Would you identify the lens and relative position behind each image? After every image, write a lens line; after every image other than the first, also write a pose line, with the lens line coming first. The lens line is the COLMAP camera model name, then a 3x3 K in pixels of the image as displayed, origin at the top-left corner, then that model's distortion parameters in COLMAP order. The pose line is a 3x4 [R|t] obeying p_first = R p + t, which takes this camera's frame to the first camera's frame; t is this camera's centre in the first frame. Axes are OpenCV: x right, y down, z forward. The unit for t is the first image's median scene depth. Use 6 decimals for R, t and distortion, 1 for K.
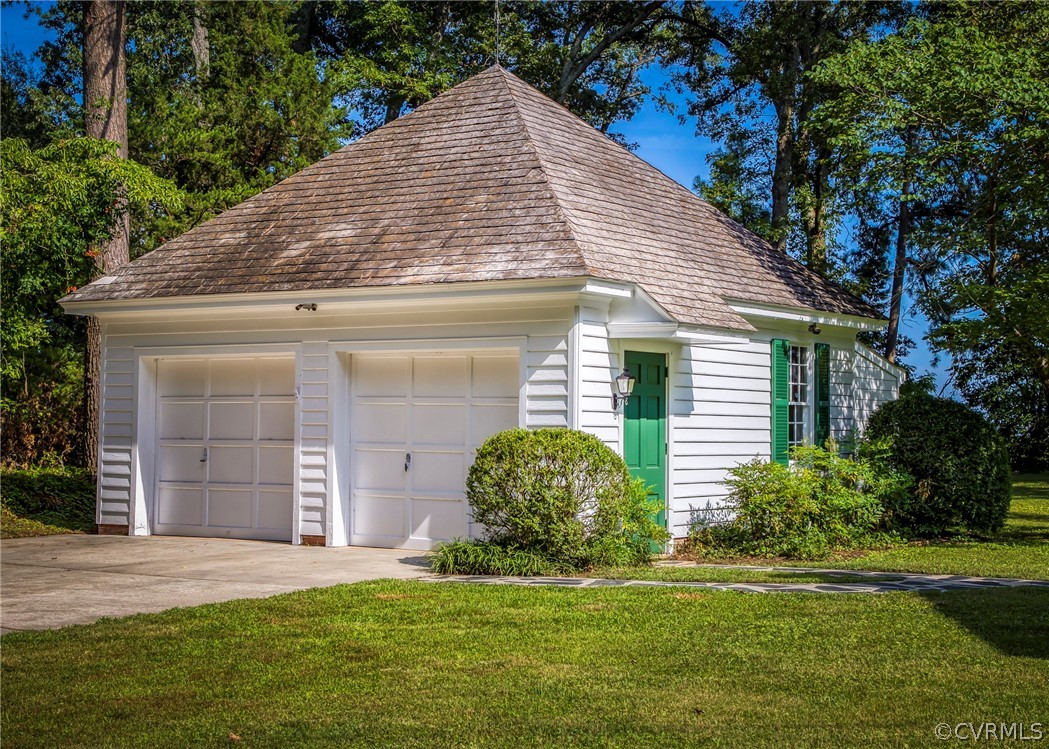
lens RADIAL K [[1679.4, 0, 524.5], [0, 1679.4, 374.5], [0, 0, 1]] dist [0.184335, 0.026578]
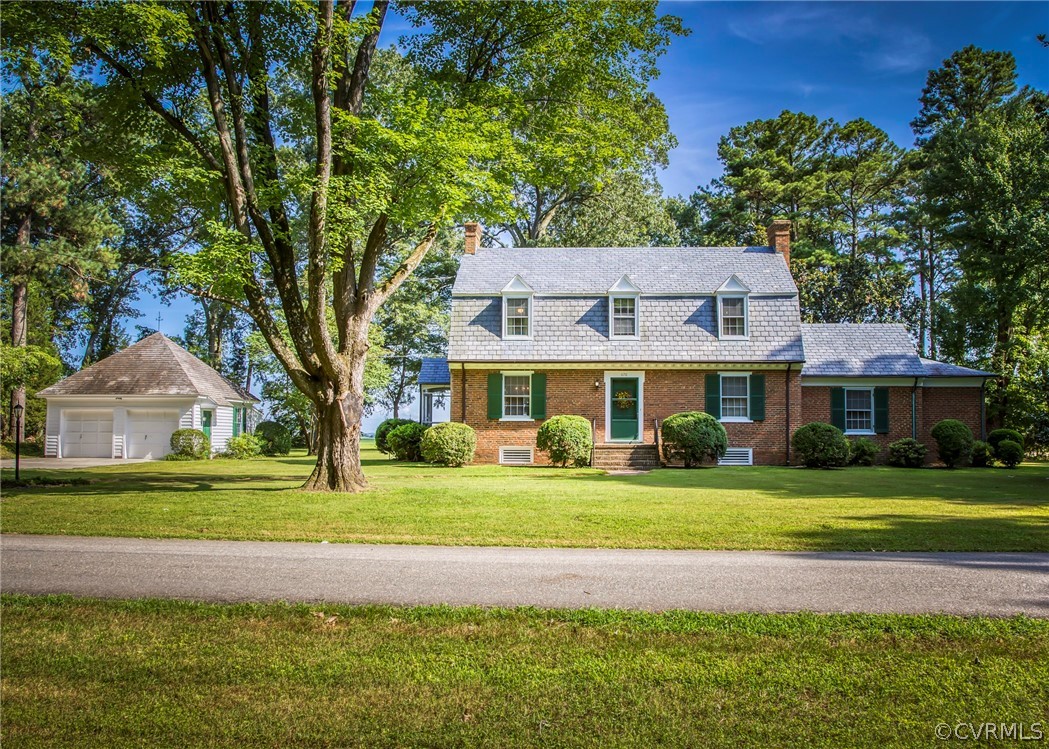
lens RADIAL K [[1009.4, 0, 524.5], [0, 1009.4, 374.5], [0, 0, 1]] dist [-0.012823, -0.002053]
pose [[0.876328, 0.026675, 0.480975, -0.411537], [-0.013188, 0.999420, -0.031400, -0.032585], [-0.481534, 0.021174, 0.876172, -1.464538]]
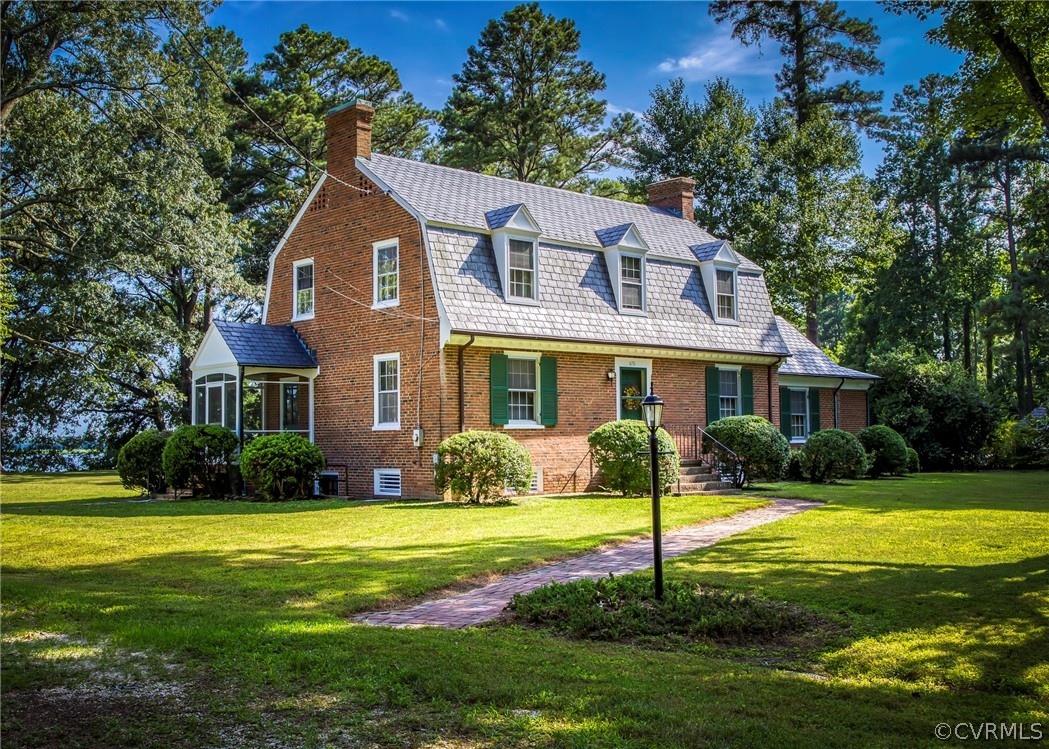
lens RADIAL K [[1211.9, 0, 524.5], [0, 1211.9, 374.5], [0, 0, 1]] dist [-0.003588, -0.002439]
pose [[0.256532, 0.043959, 0.965536, -0.952011], [-0.017428, 0.999013, -0.040853, -0.009903], [-0.966379, -0.006347, 0.257045, -0.158794]]
